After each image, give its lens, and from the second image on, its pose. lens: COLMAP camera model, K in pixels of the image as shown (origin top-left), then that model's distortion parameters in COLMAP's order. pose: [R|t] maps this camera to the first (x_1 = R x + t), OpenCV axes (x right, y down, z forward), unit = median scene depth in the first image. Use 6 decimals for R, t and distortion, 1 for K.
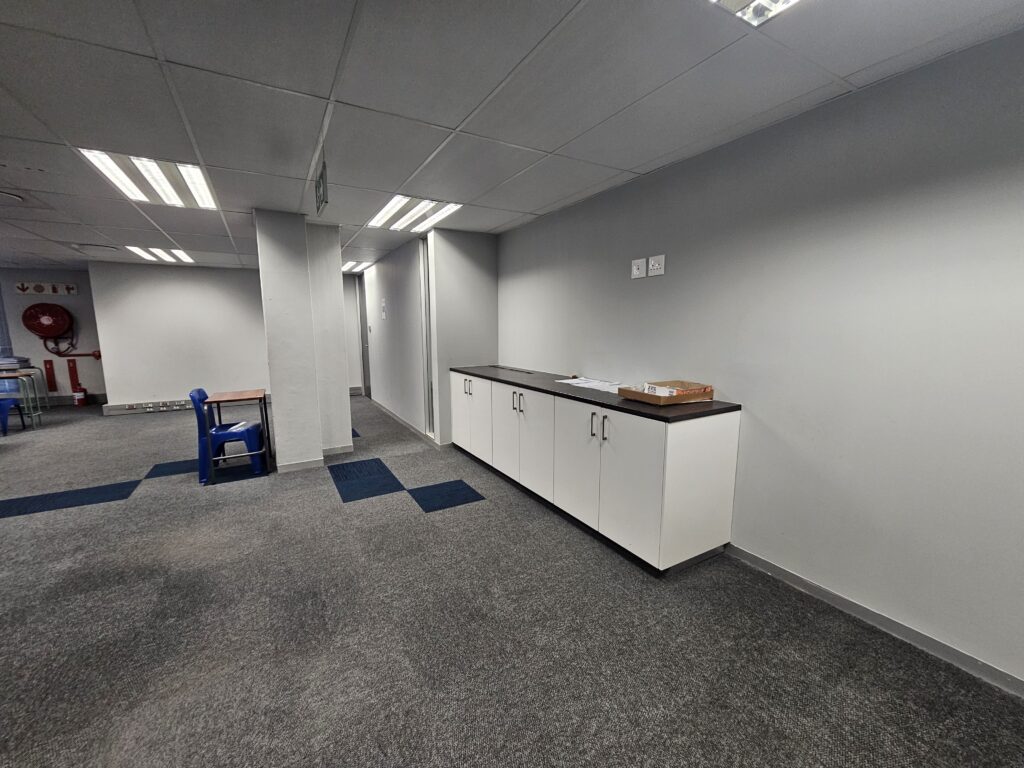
lens RADIAL K [[417.5, 0, 509.9], [0, 417.5, 389.7], [0, 0, 1]] dist [-0.003338, 0.000408]
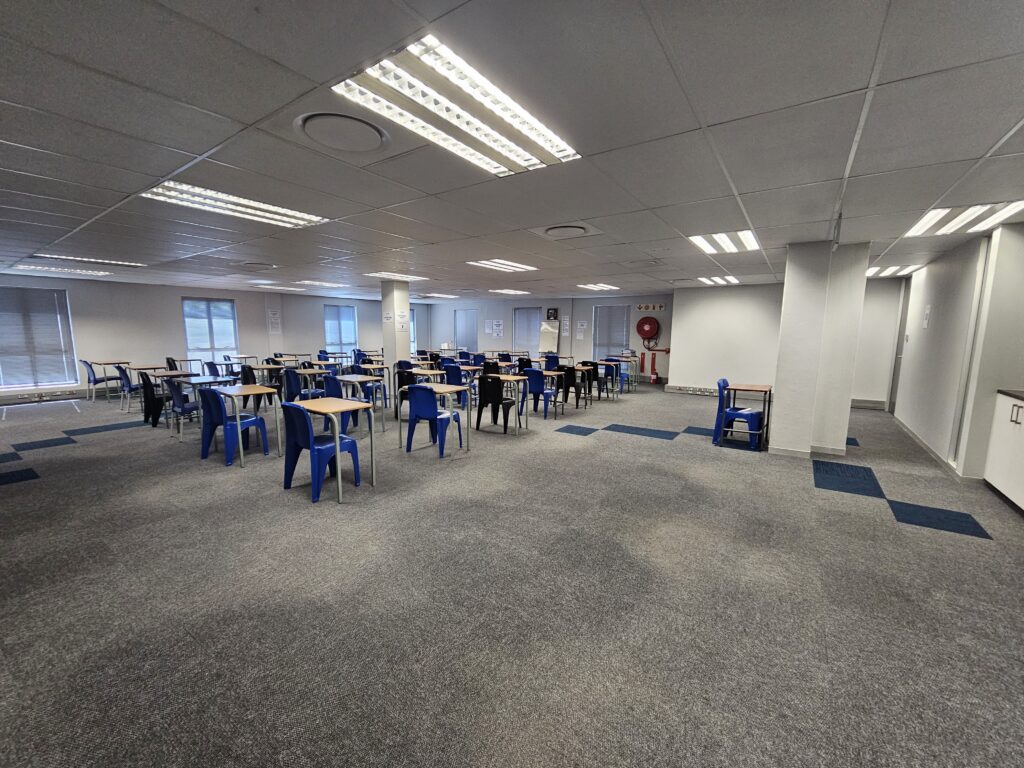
lens RADIAL K [[417.5, 0, 509.9], [0, 417.5, 389.7], [0, 0, 1]] dist [-0.003338, 0.000408]
pose [[0.428155, 0.135062, -0.893556, 0.200742], [-0.142309, 0.986509, 0.080923, 0.022097], [0.892430, 0.092514, 0.441599, -0.255349]]
